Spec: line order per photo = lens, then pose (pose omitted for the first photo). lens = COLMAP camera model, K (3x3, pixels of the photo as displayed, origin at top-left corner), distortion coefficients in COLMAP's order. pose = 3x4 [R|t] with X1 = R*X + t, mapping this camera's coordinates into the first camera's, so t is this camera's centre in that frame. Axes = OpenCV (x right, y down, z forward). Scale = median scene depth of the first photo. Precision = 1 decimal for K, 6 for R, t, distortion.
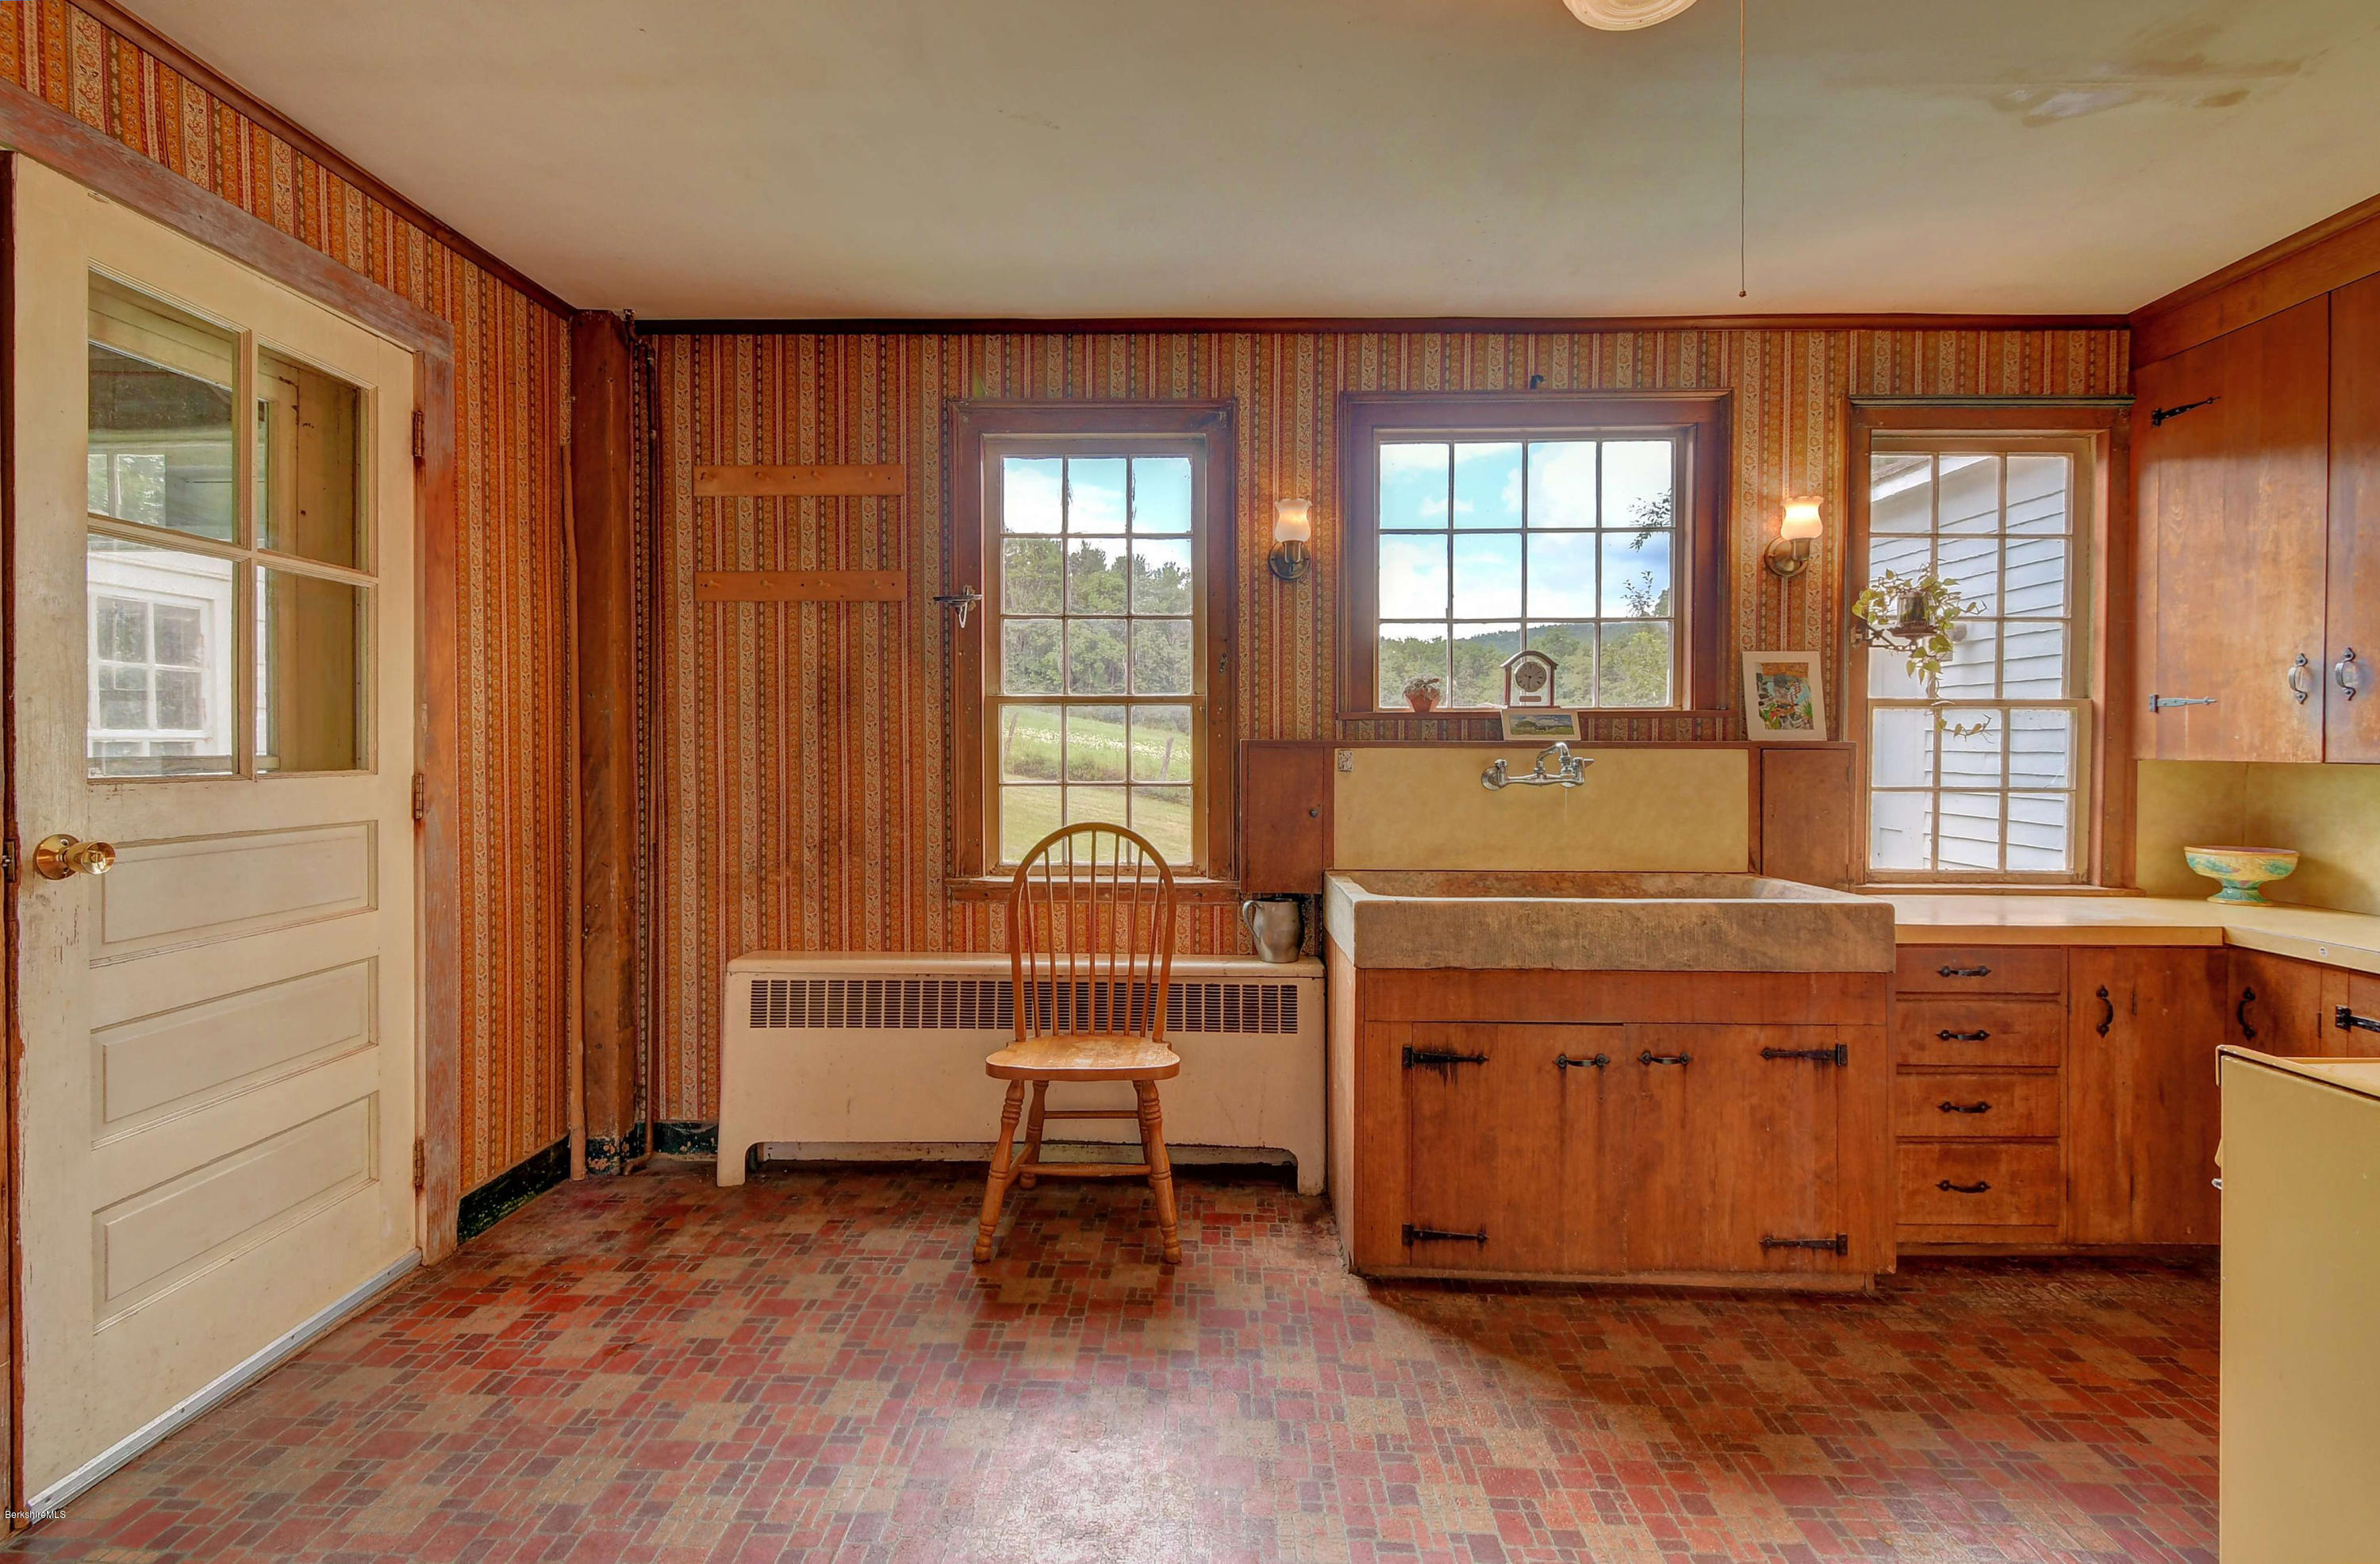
lens RADIAL K [[1045.0, 0, 1133.2], [0, 1045.0, 766.4], [0, 0, 1]] dist [-0.002626, -0.000320]
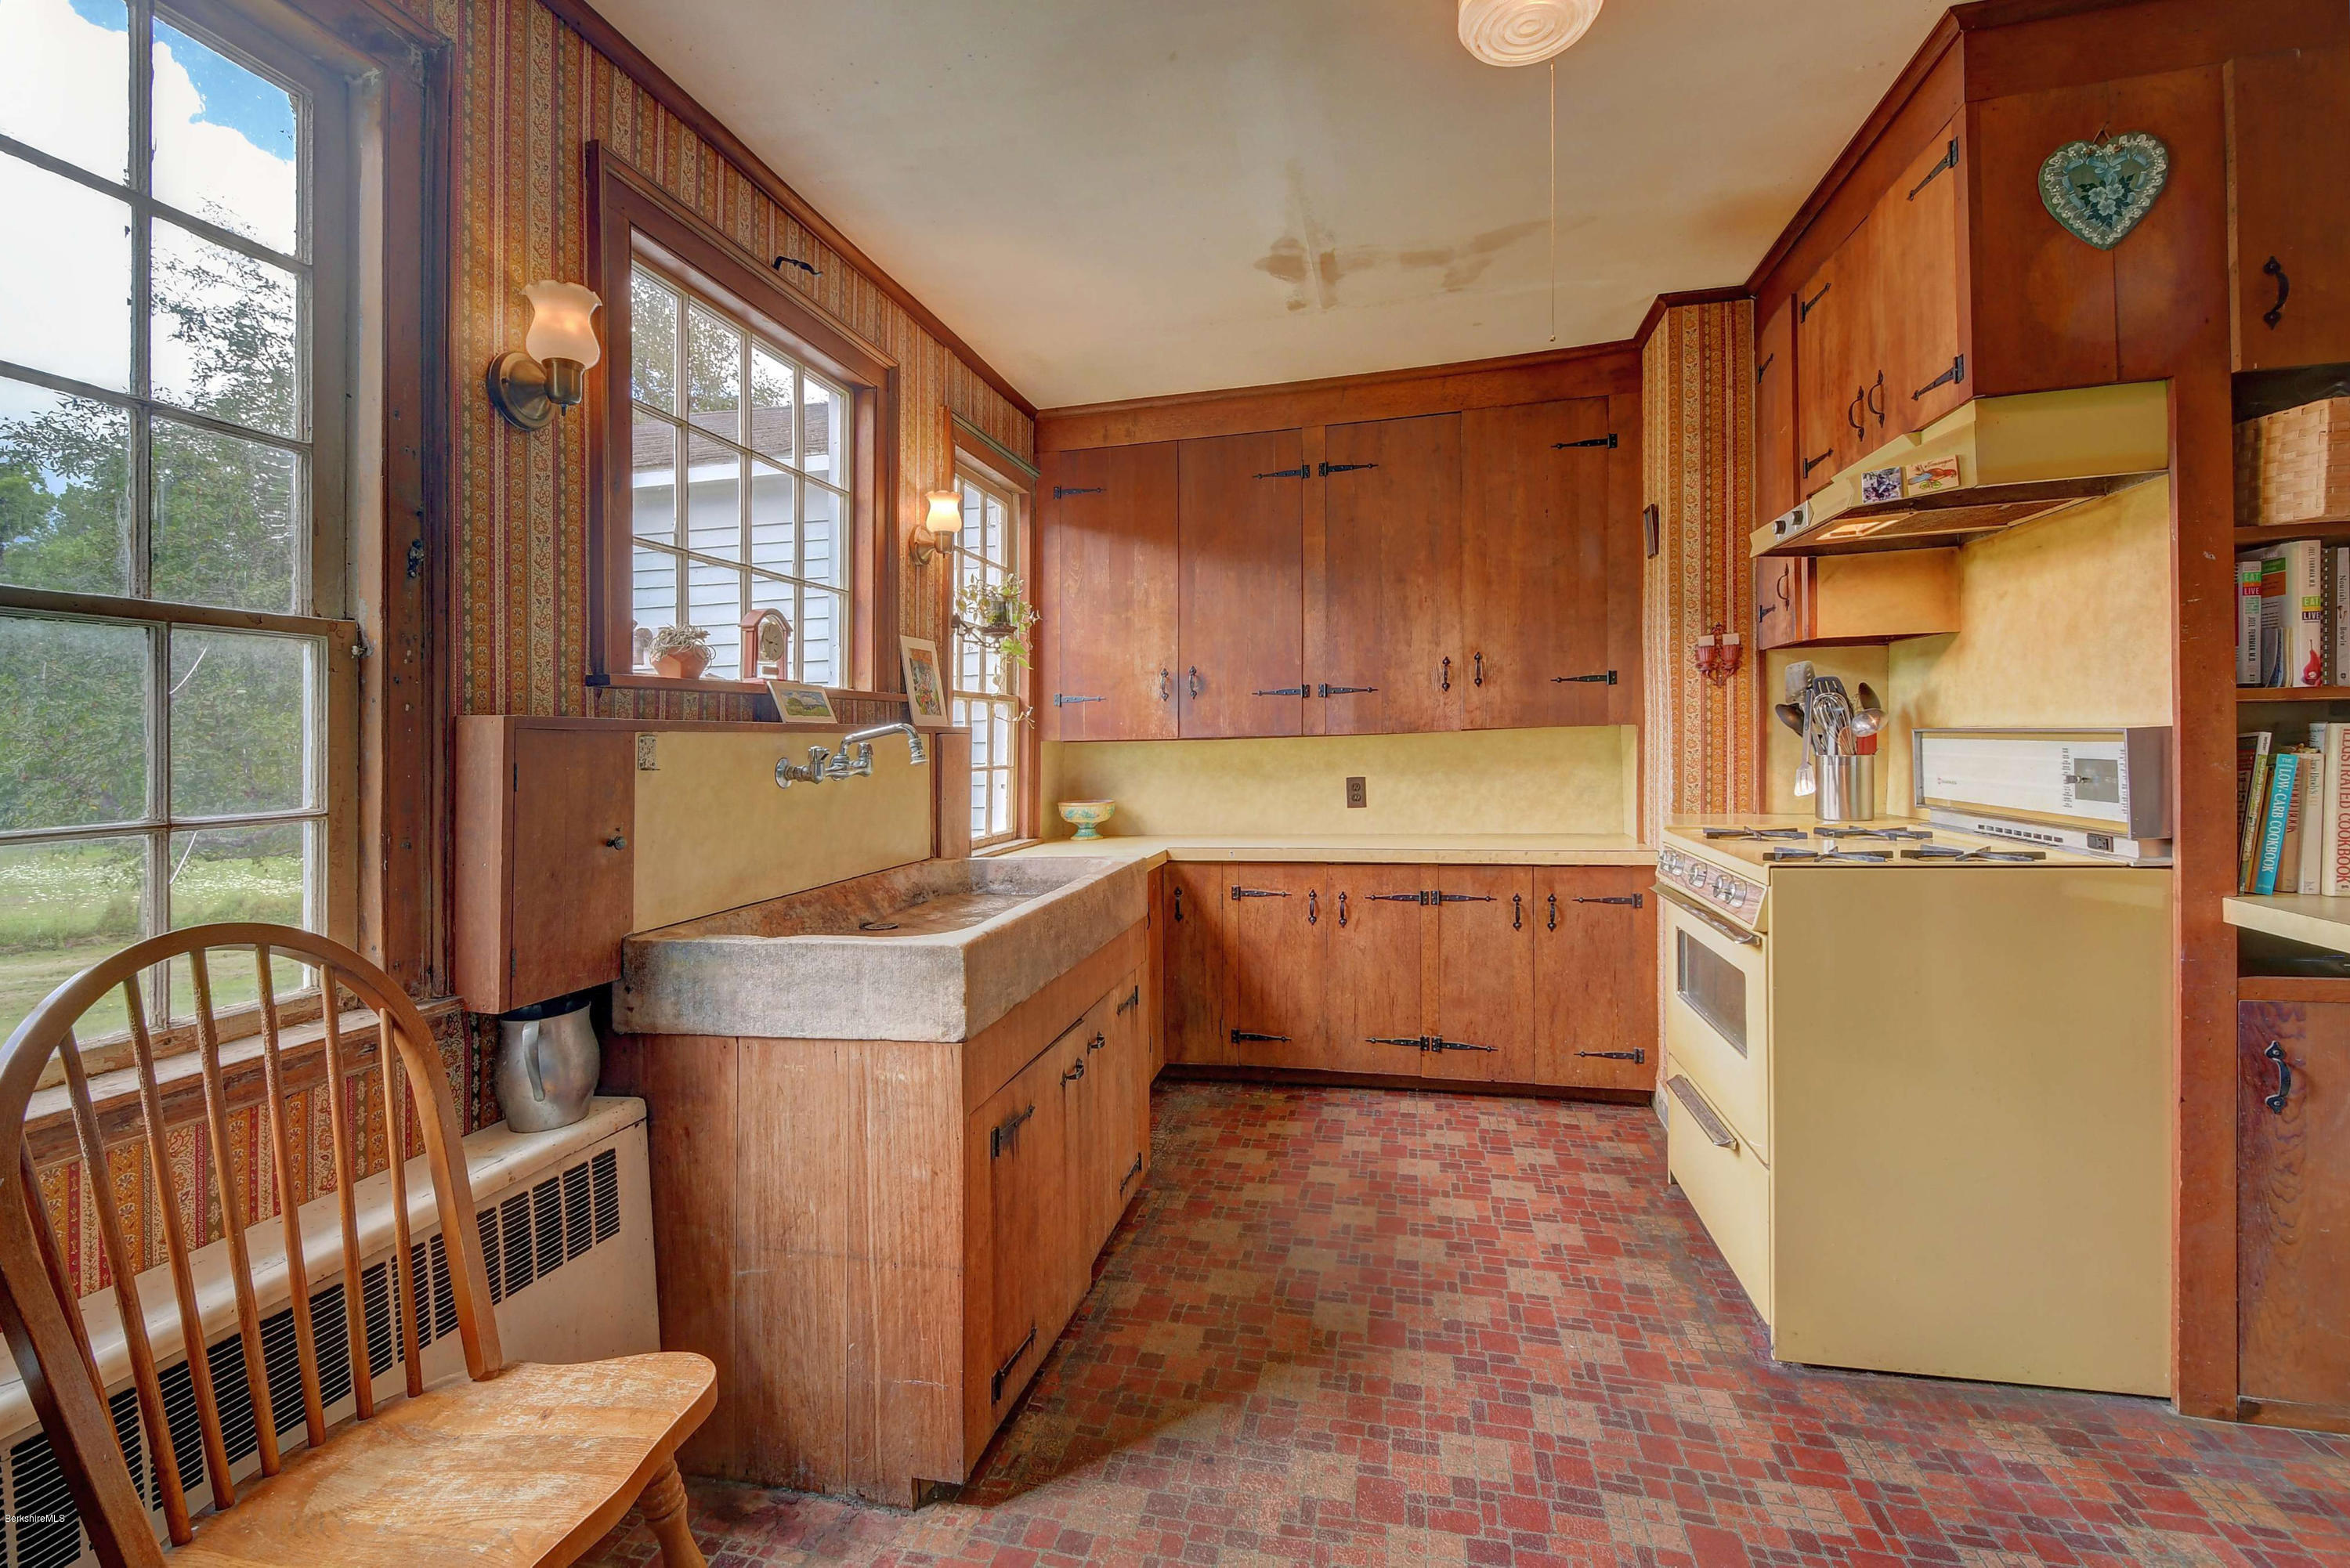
lens RADIAL K [[1048.1, 0, 1169.8], [0, 1048.1, 758.4], [0, 0, 1]] dist [0.025638, -0.017981]
pose [[0.188265, -0.022851, 0.981852, -0.348199], [0.043700, 0.998934, 0.014869, 0.002261], [-0.981146, 0.040108, 0.189063, 0.585922]]
